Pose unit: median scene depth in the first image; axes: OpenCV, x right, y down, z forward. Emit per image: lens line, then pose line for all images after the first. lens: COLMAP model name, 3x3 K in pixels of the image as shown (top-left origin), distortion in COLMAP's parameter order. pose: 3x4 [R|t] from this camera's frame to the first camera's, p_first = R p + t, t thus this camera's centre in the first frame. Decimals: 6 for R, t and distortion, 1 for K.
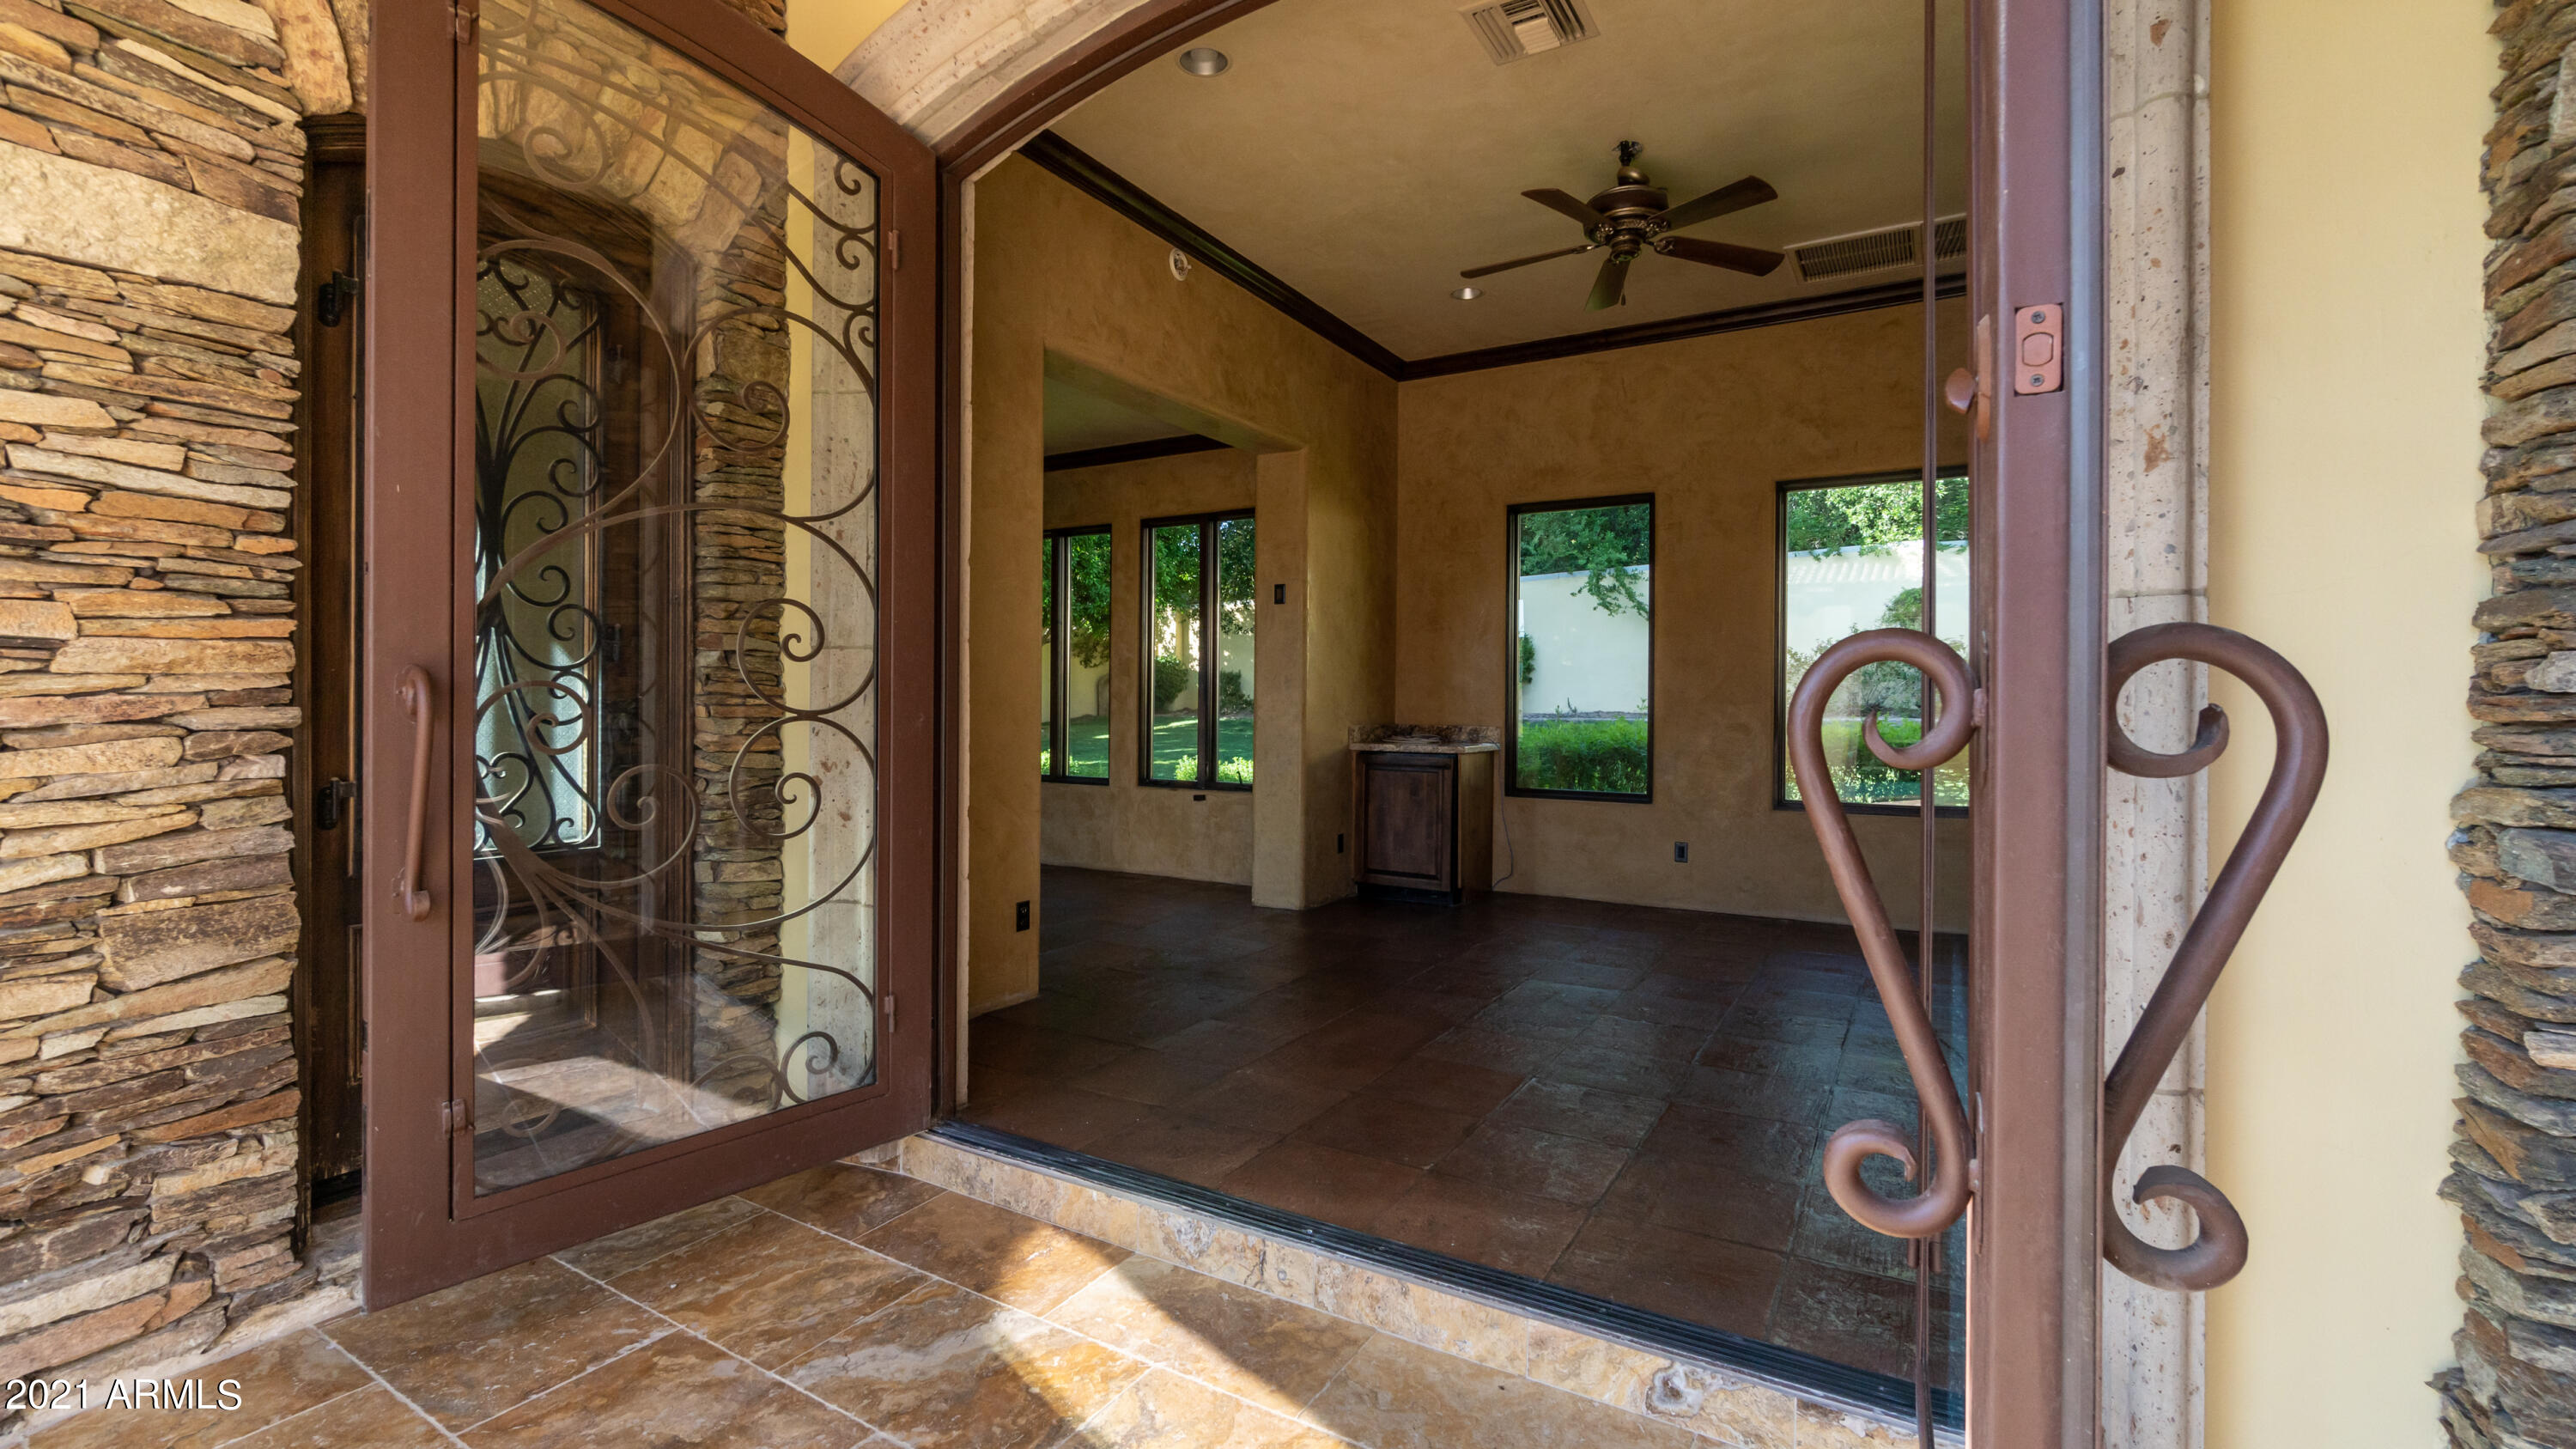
lens RADIAL K [[1128.6, 0, 1273.6], [0, 1128.6, 710.2], [0, 0, 1]] dist [0.003641, 0.000276]
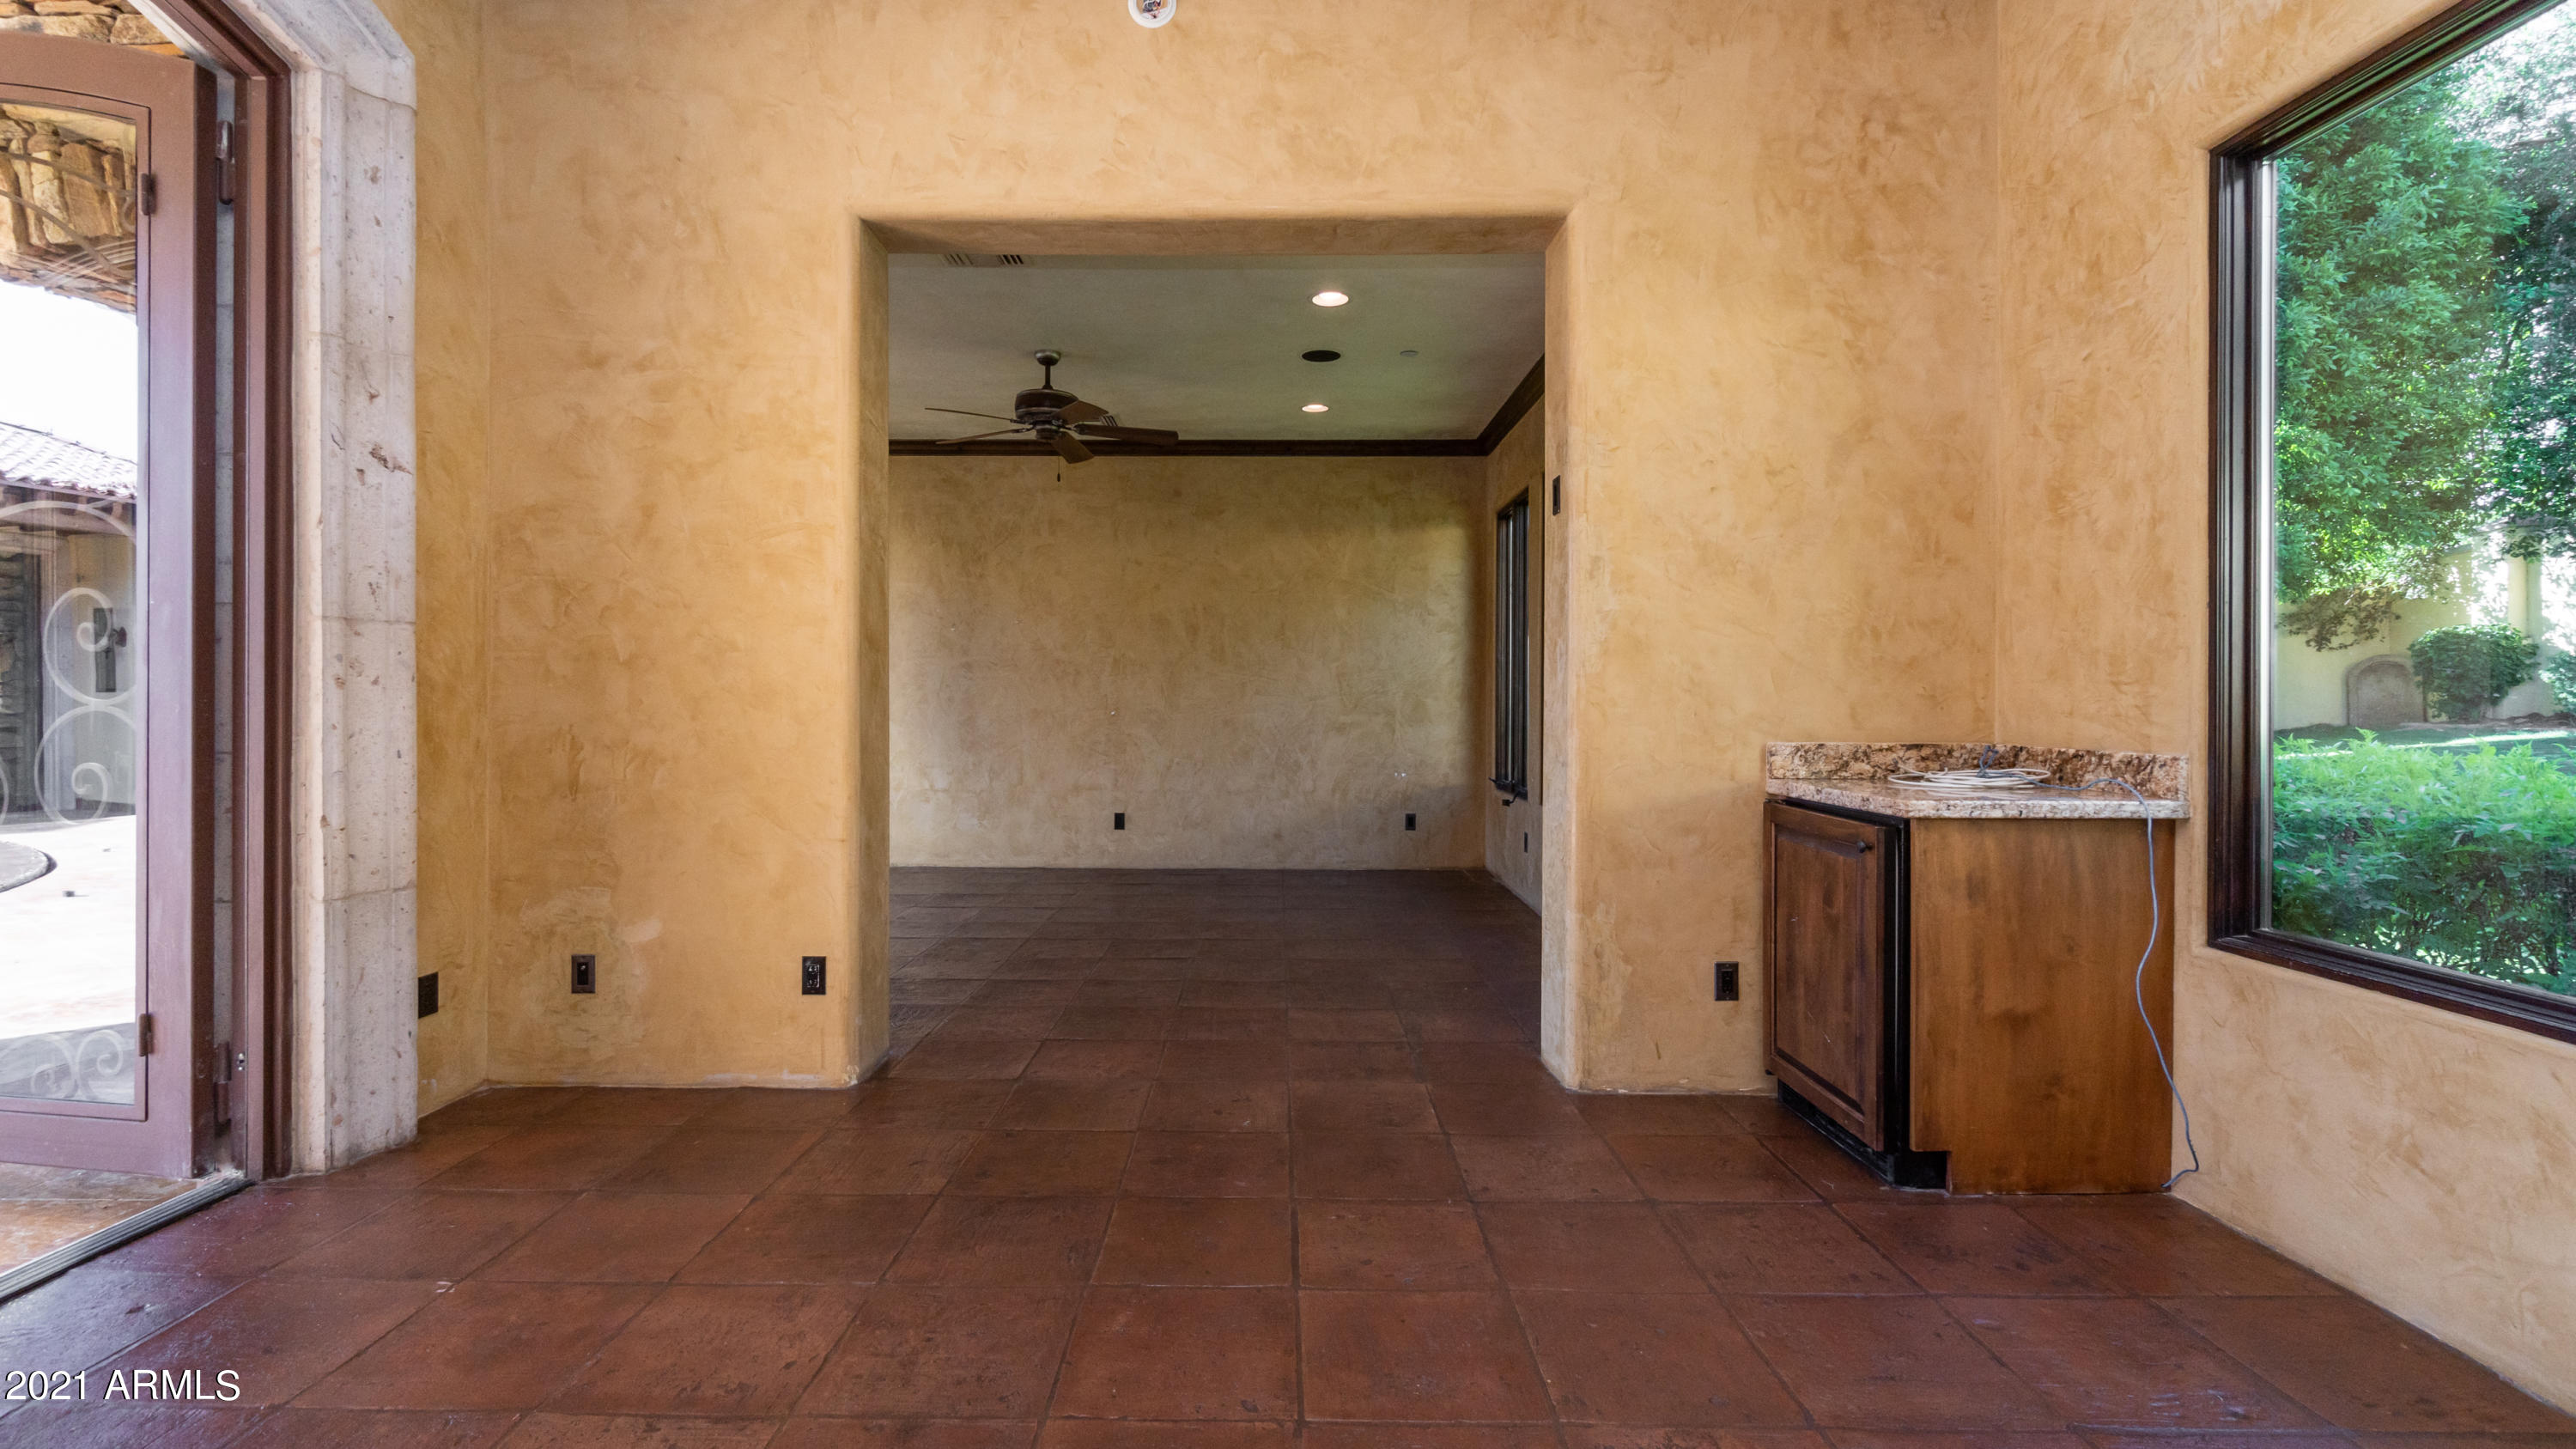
lens RADIAL K [[1128.6, 0, 1283.5], [0, 1128.6, 717.4], [0, 0, 1]] dist [0.003641, 0.000276]
pose [[0.504790, 0.005064, -0.863227, 0.365328], [-0.002539, 0.999987, 0.004381, 0.001868], [0.863238, -0.000020, 0.504796, 0.541905]]
